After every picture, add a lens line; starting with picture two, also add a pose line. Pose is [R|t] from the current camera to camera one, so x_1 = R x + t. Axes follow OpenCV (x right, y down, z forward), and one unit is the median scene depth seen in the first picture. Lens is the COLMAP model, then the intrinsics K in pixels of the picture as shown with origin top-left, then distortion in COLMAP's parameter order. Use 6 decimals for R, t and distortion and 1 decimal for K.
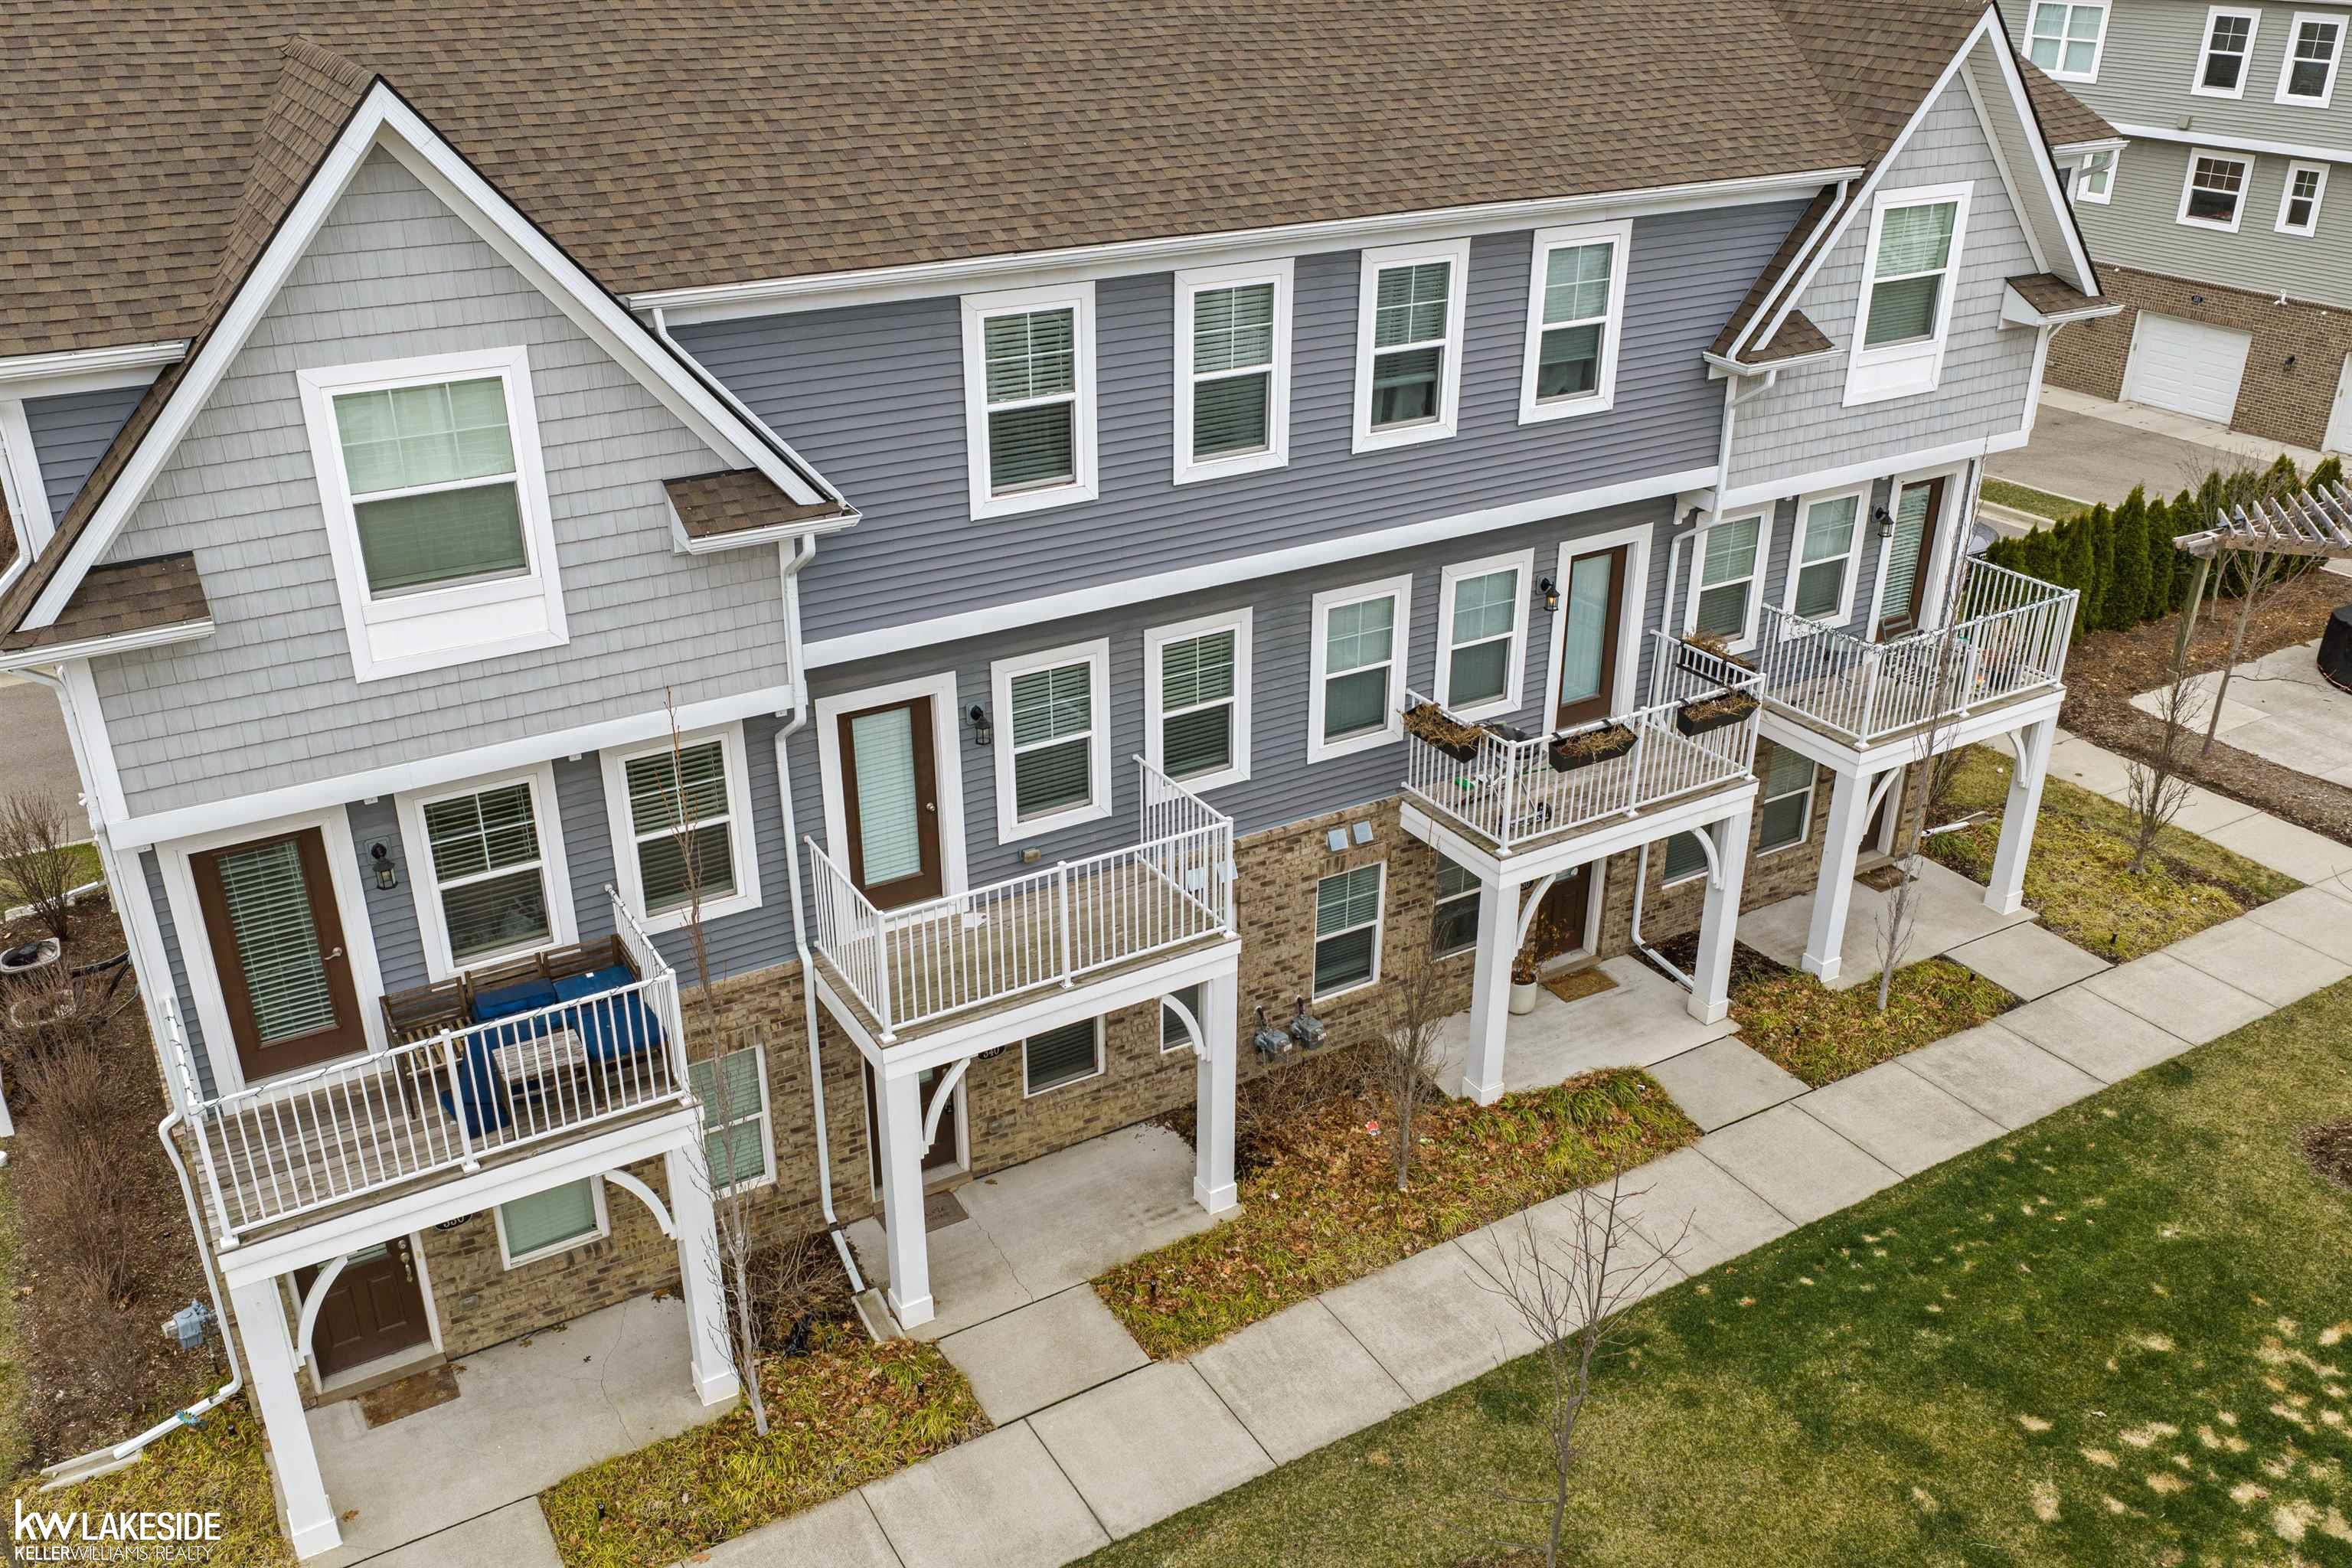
lens RADIAL K [[1933.2, 0, 1173.5], [0, 1933.2, 785.8], [0, 0, 1]] dist [0.022408, -0.045700]
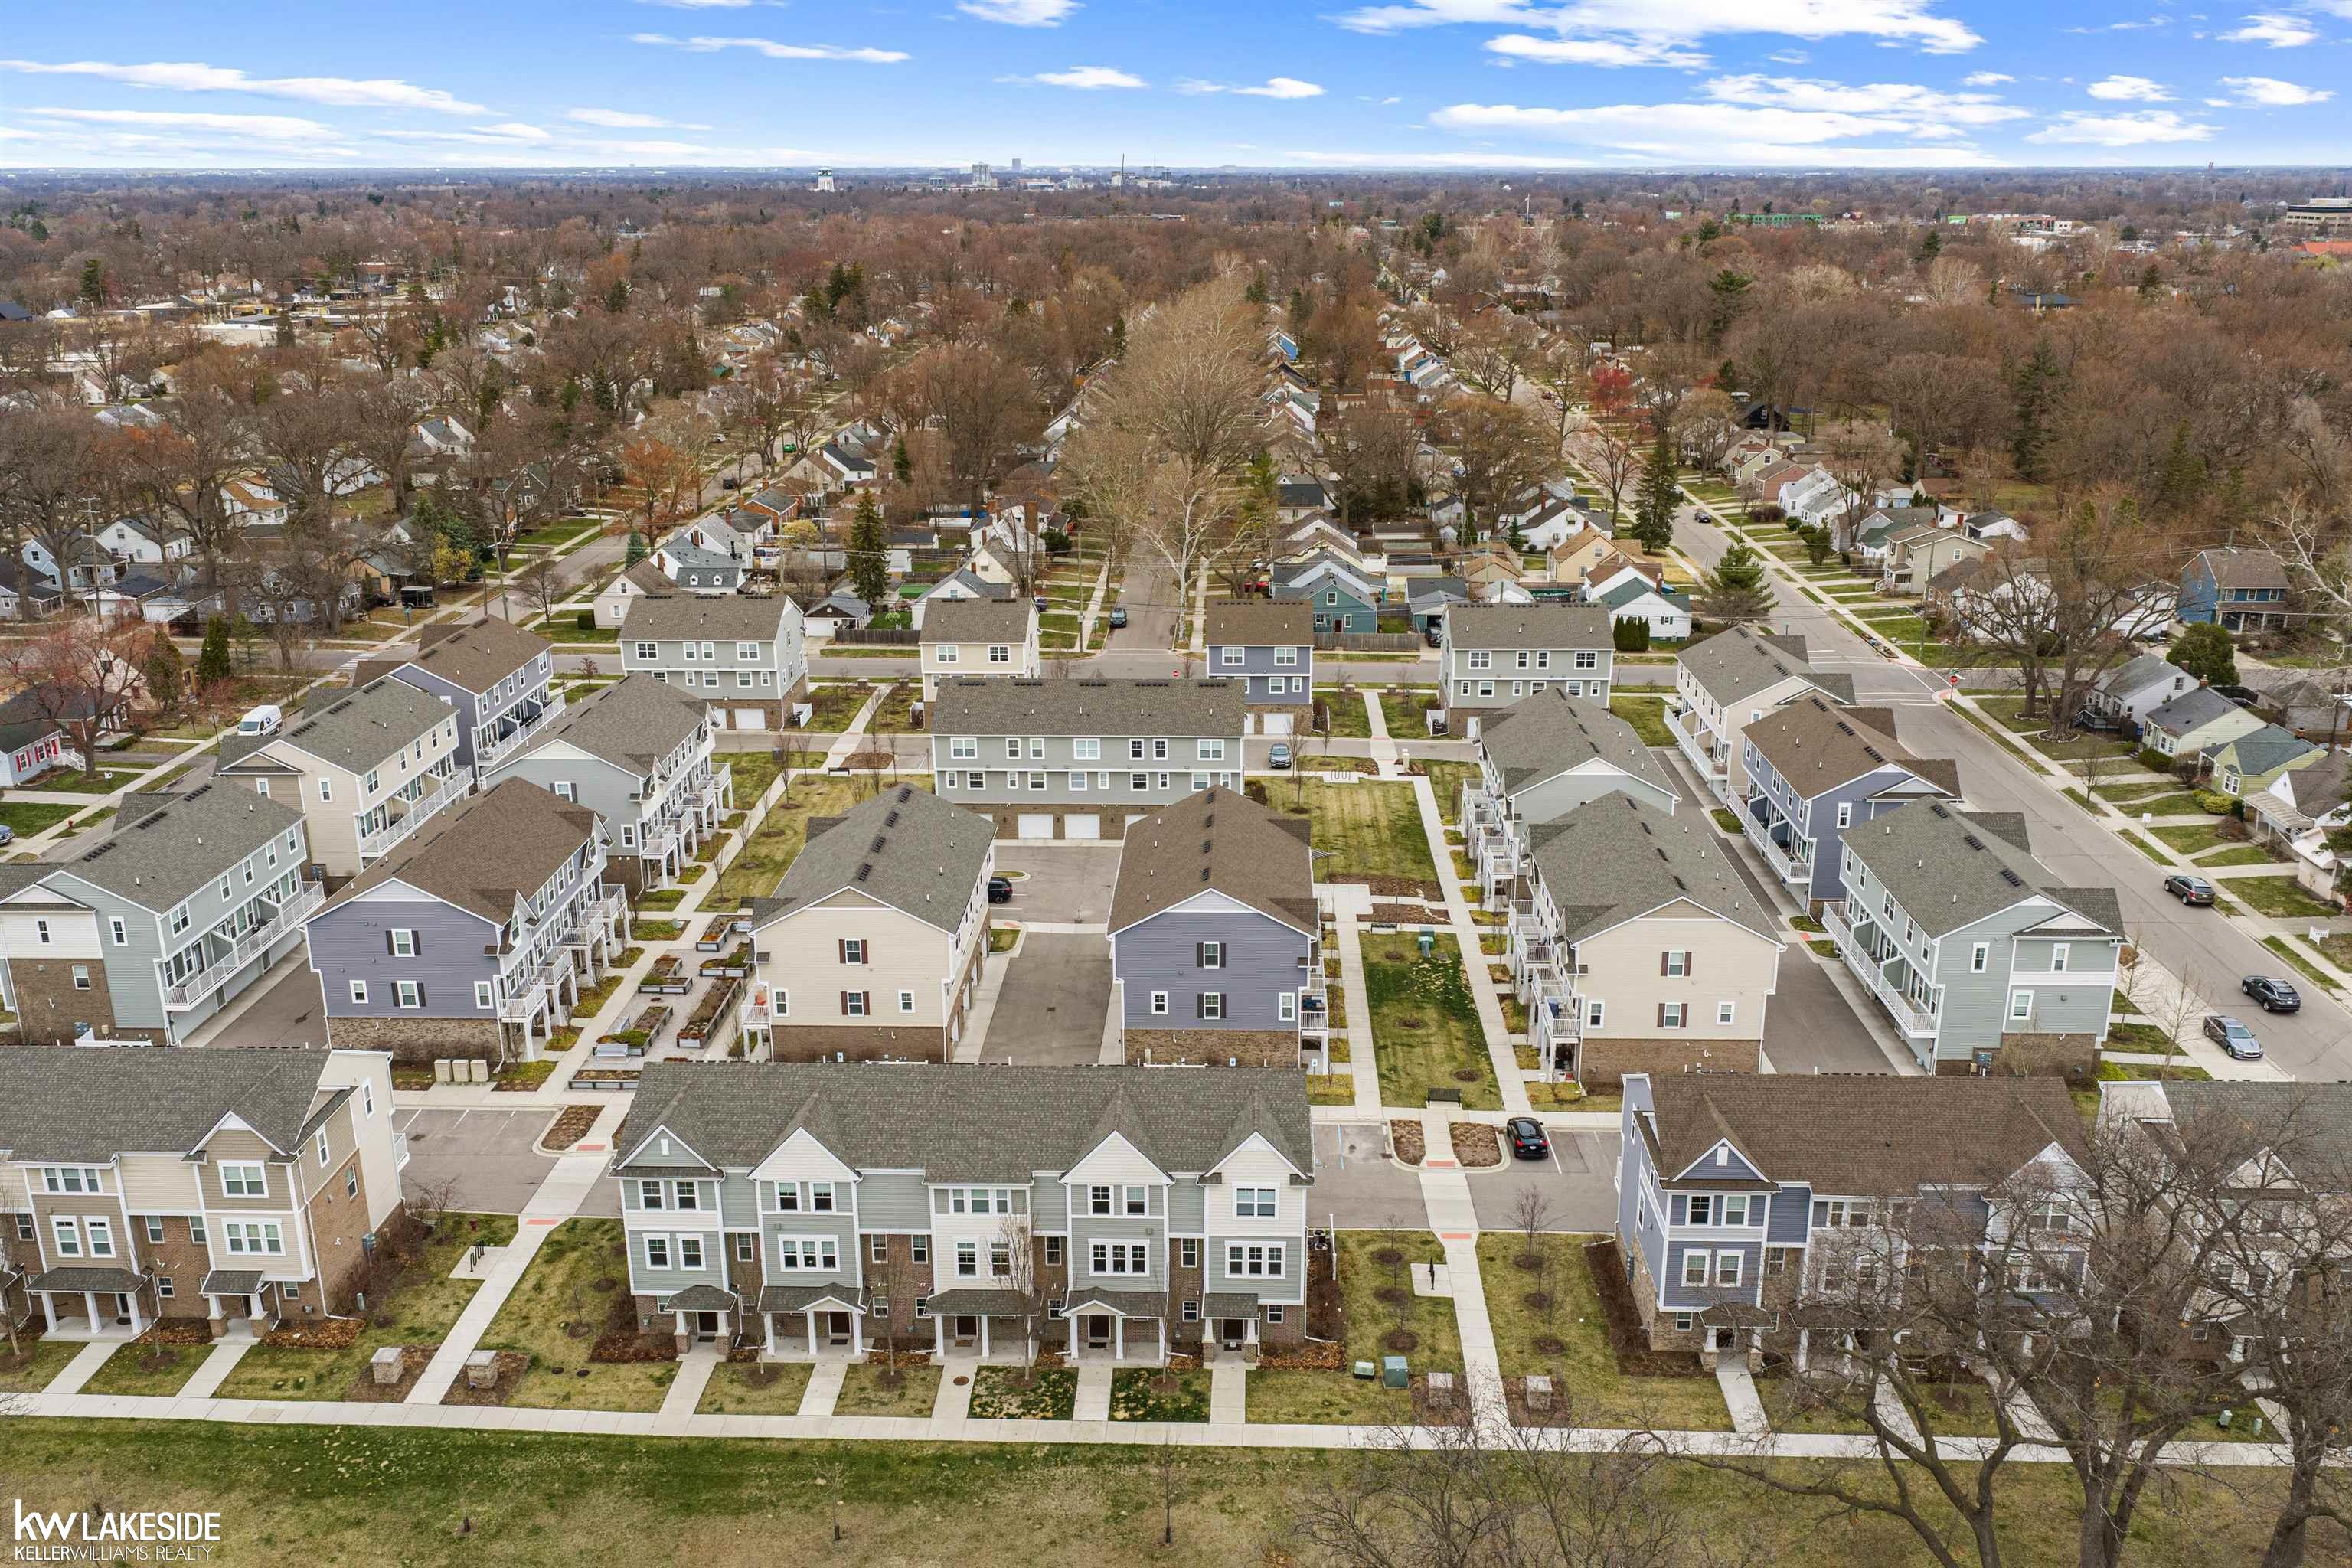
lens RADIAL K [[1933.2, 0, 1162.7], [0, 1933.2, 799.4], [0, 0, 1]] dist [0.022408, -0.045700]
pose [[0.542989, -0.263067, 0.797470, -4.596348], [0.375850, 0.925366, 0.049345, -0.860510], [-0.750933, 0.272936, 0.601337, -2.371691]]
